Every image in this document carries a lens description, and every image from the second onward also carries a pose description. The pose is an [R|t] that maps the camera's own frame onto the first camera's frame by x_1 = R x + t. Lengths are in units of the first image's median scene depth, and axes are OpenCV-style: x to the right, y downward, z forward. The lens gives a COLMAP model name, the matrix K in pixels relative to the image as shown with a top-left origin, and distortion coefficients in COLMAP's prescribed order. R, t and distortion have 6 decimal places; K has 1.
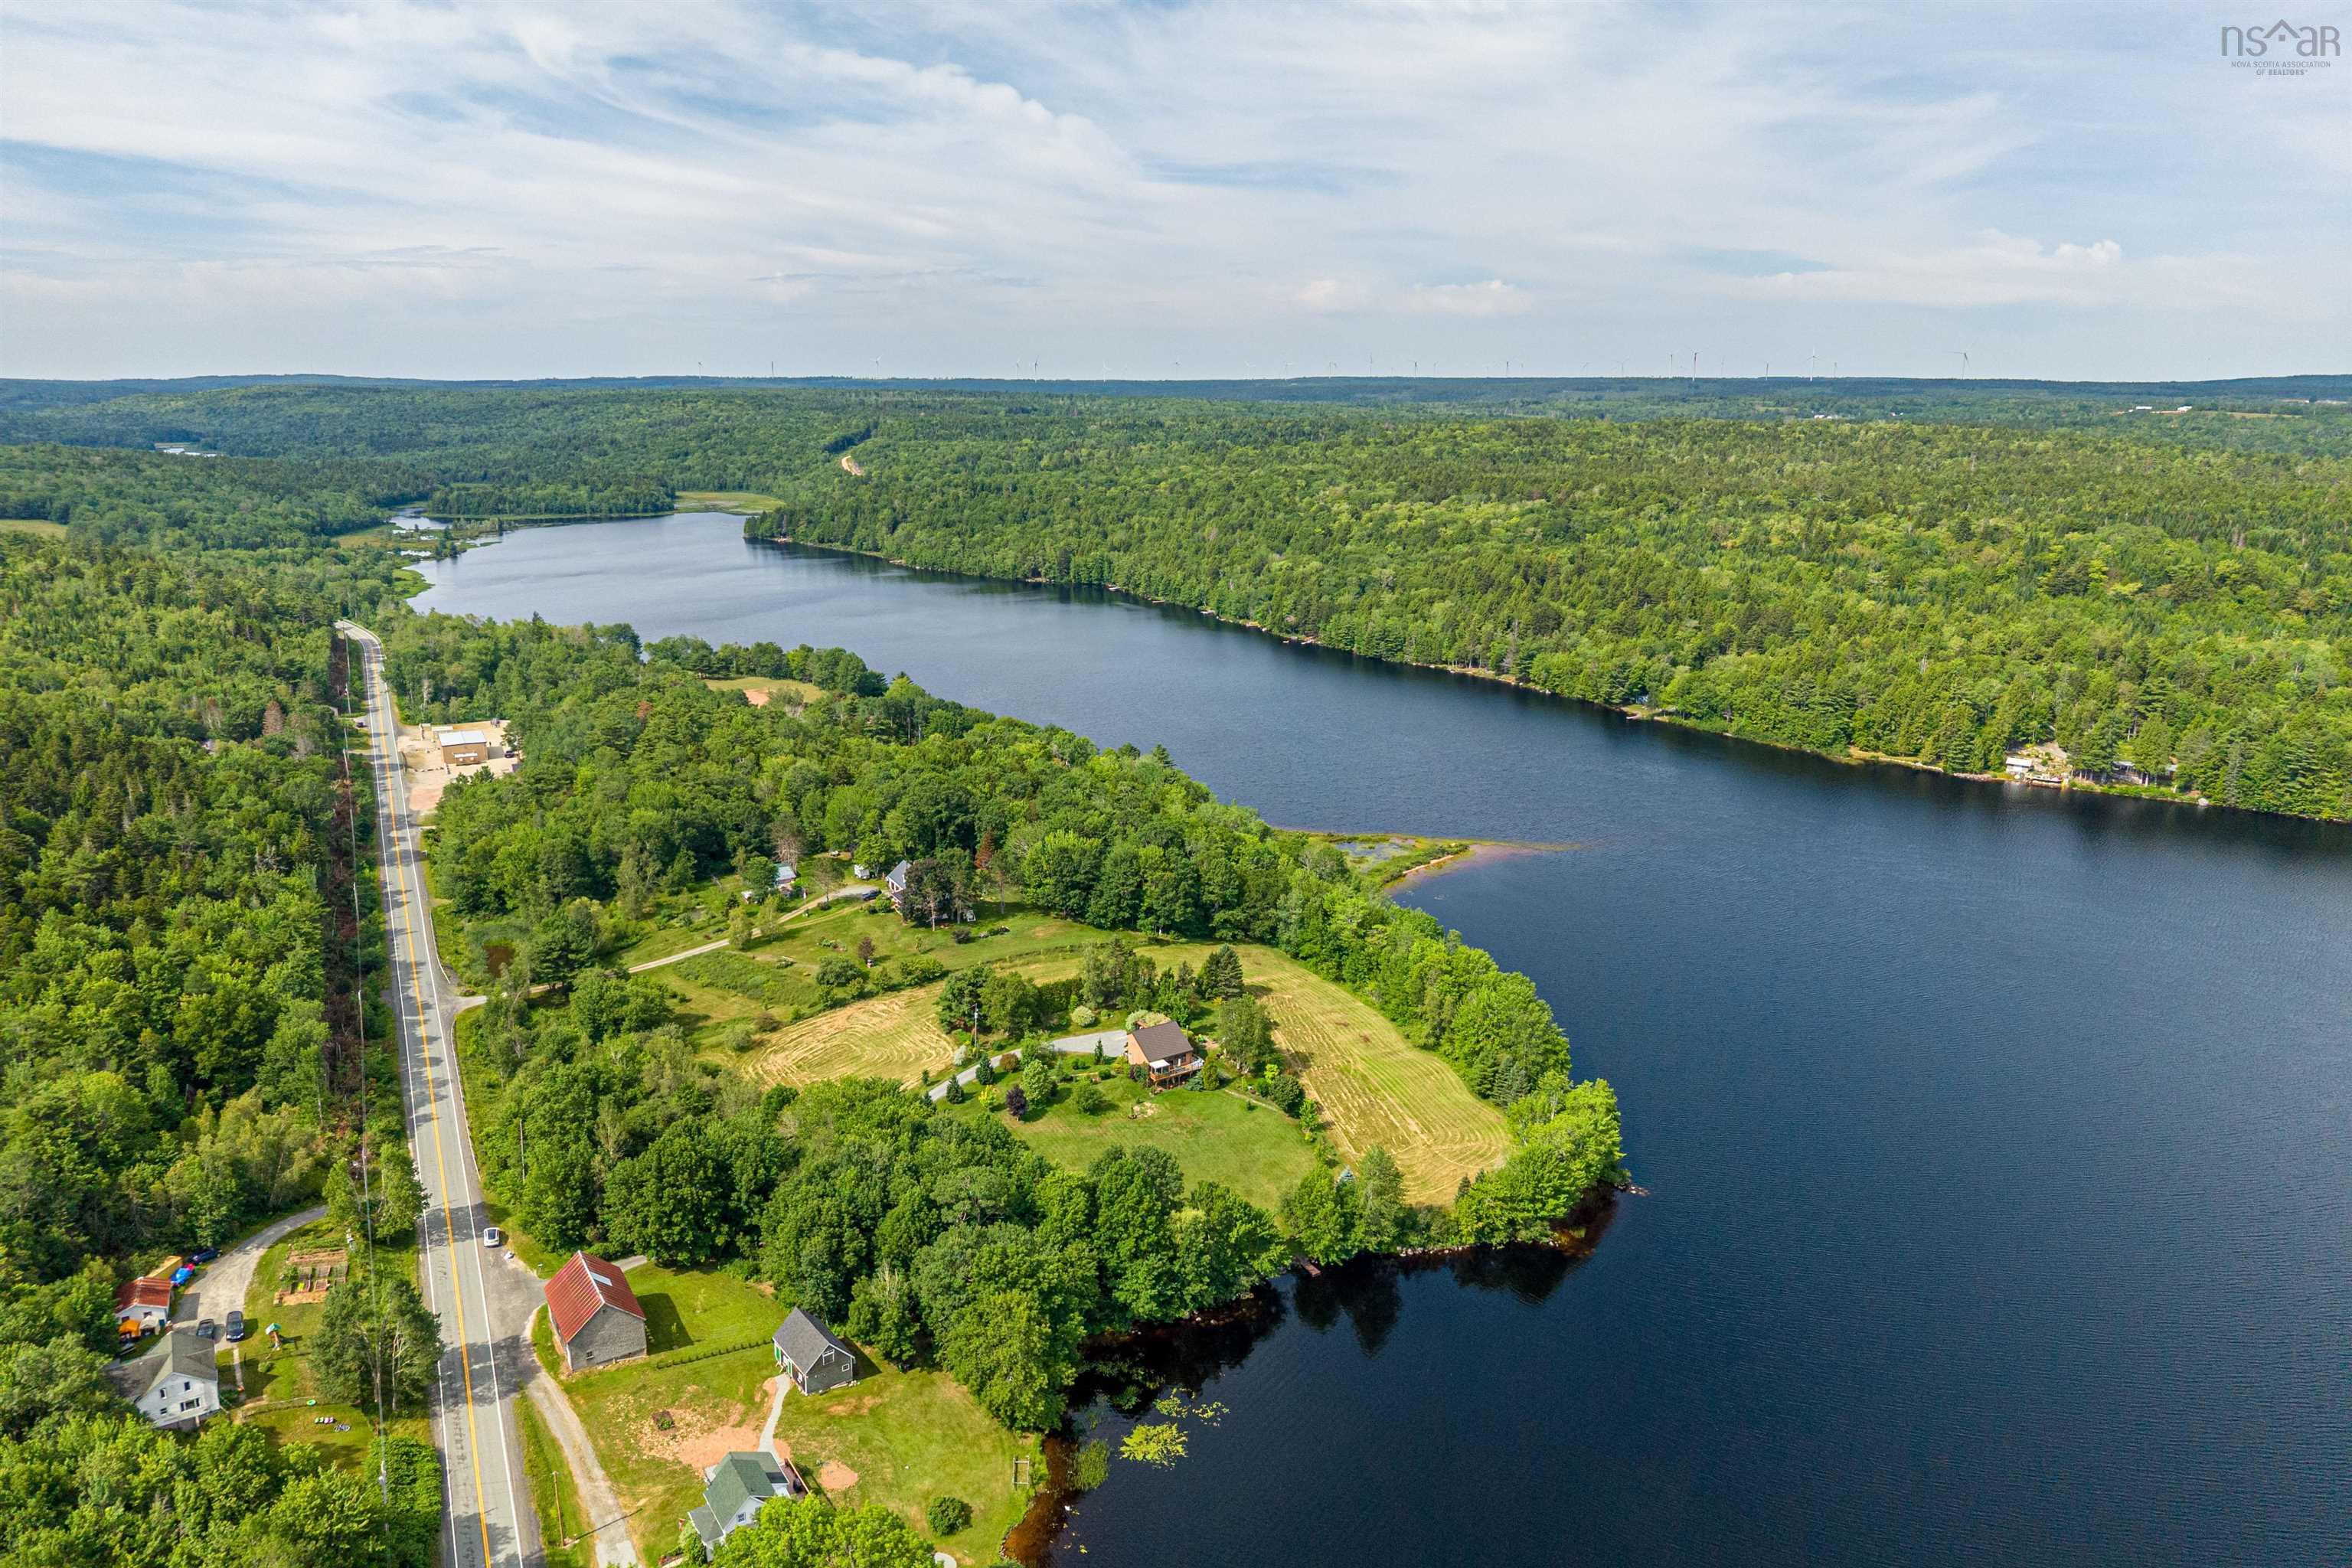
lens RADIAL K [[1611.0, 0, 1171.4], [0, 1611.0, 791.8], [0, 0, 1]] dist [-0.005546, -0.004145]
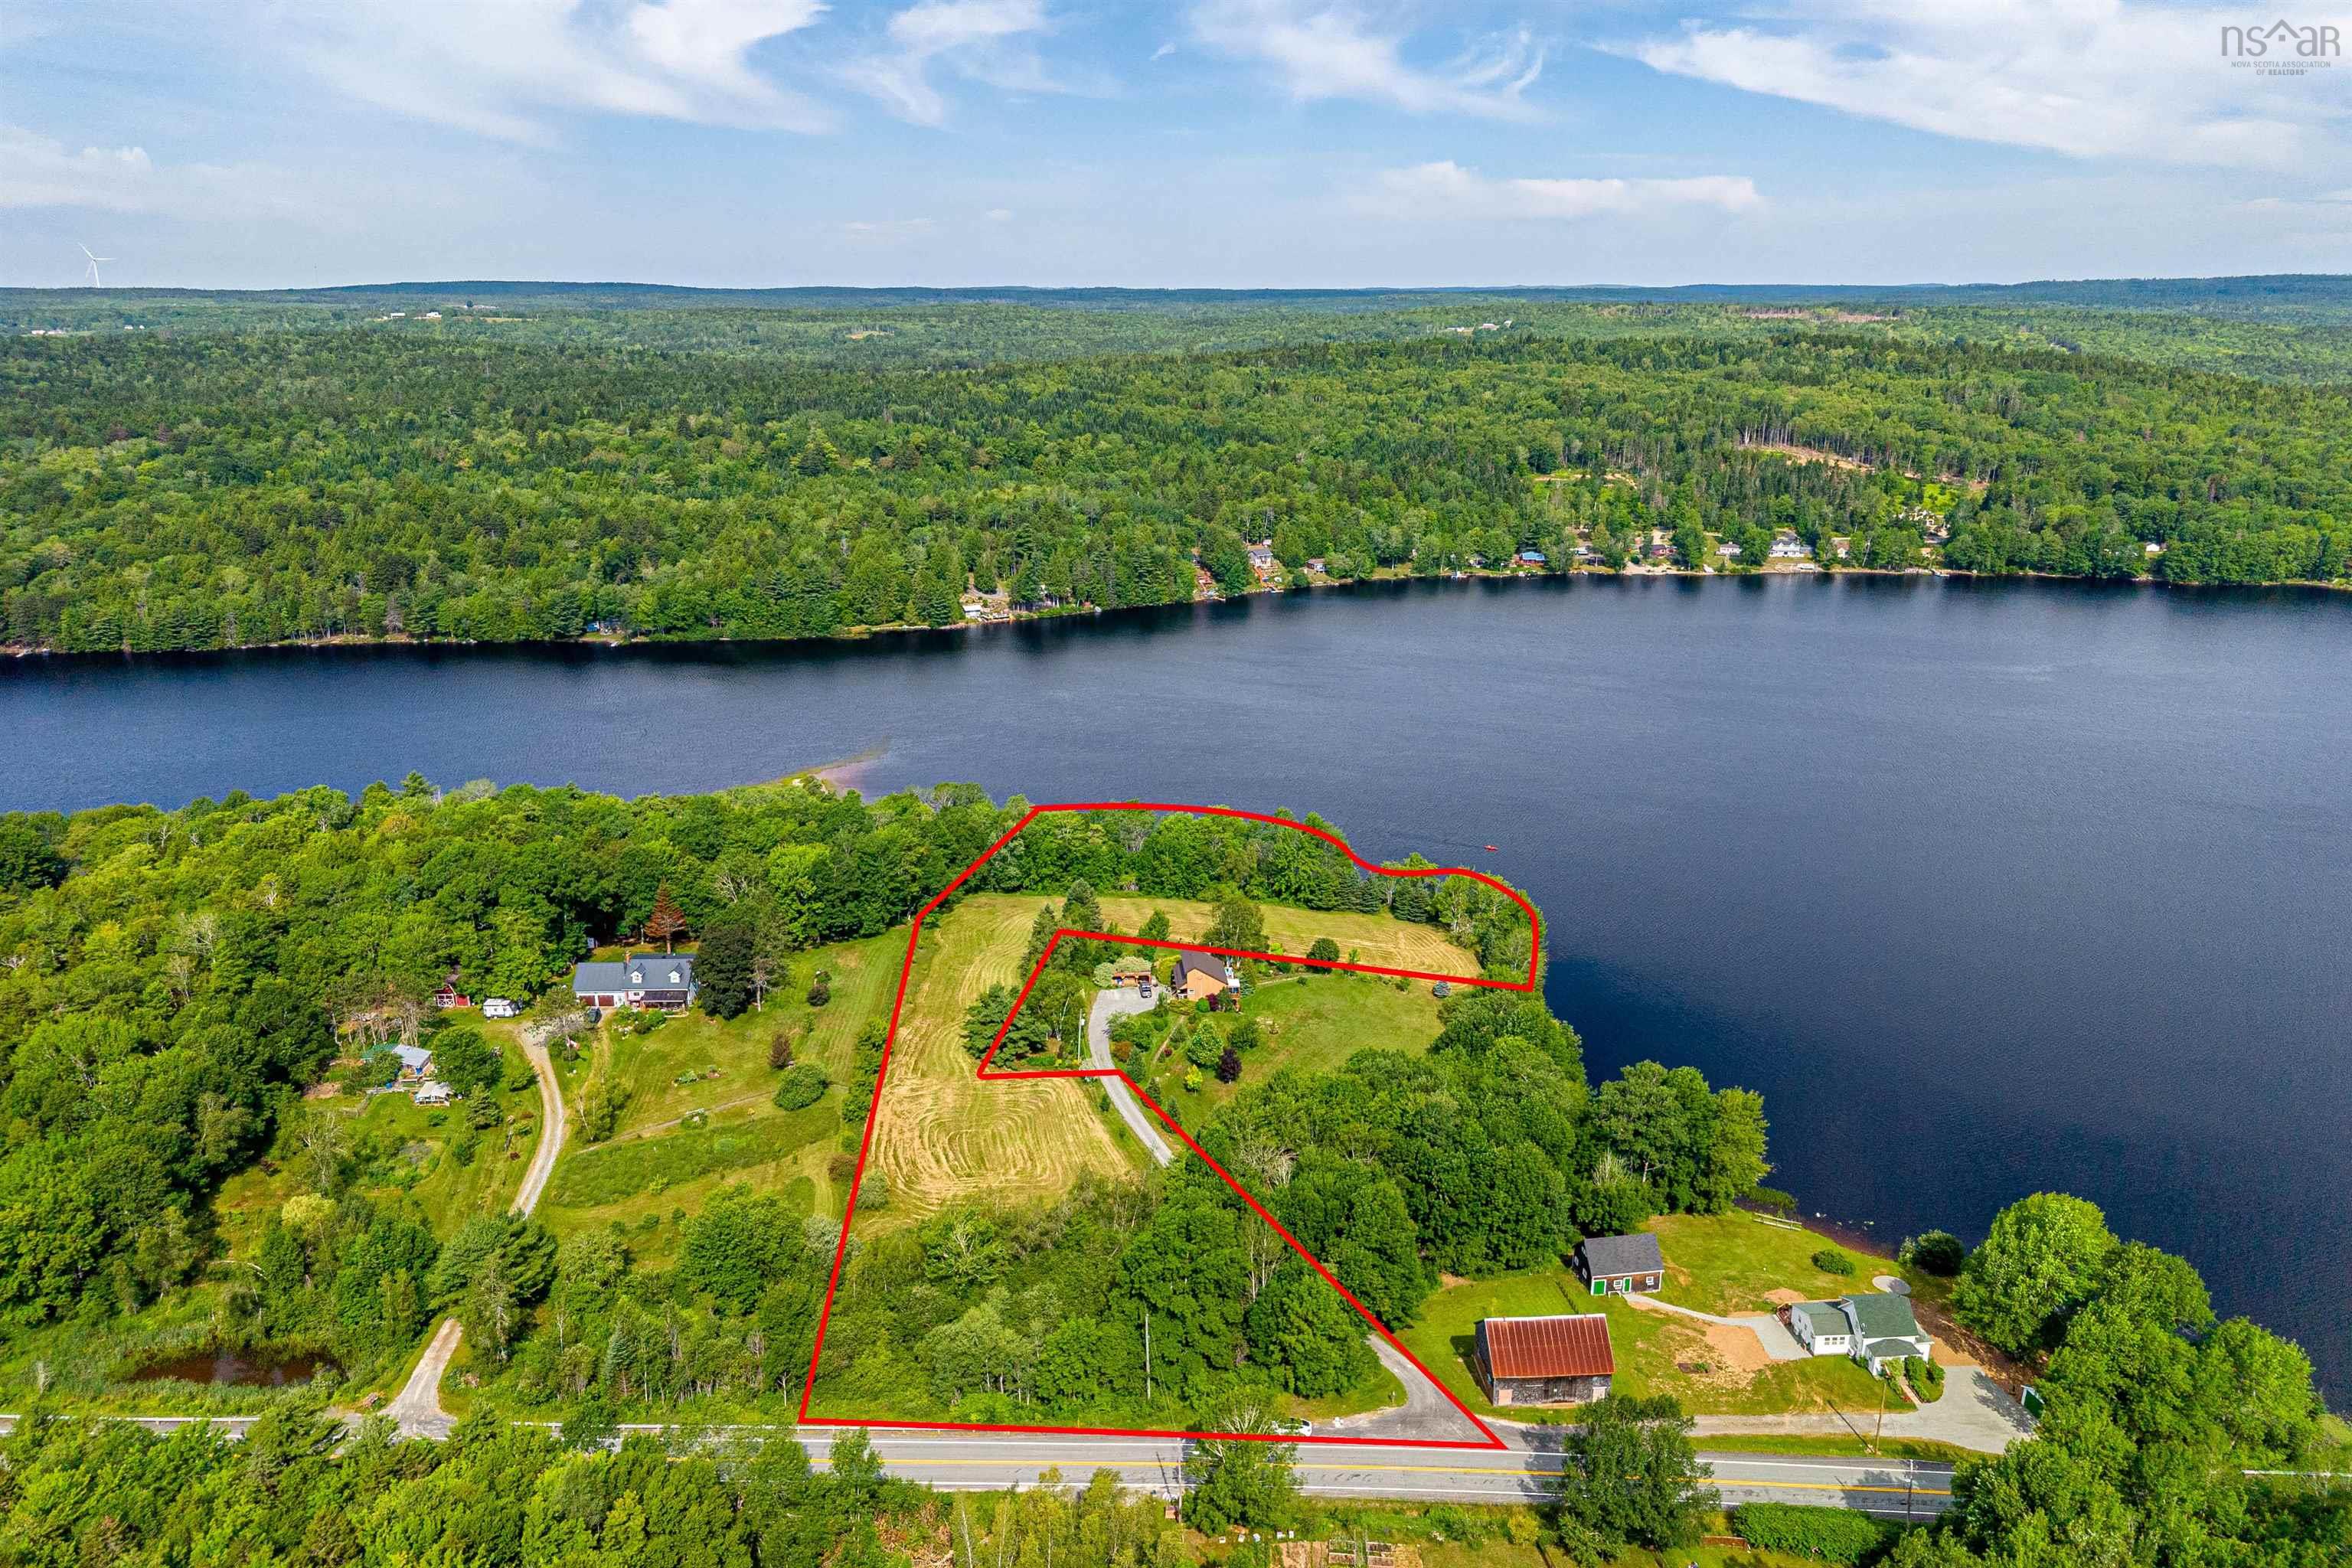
lens RADIAL K [[1611.0, 0, 1172.1], [0, 1611.0, 775.7], [0, 0, 1]] dist [-0.005546, -0.004145]
pose [[0.447544, -0.259003, 0.855933, -0.360919], [0.222769, 0.959256, 0.173788, -0.056940], [-0.866071, 0.112897, 0.487007, 0.230316]]
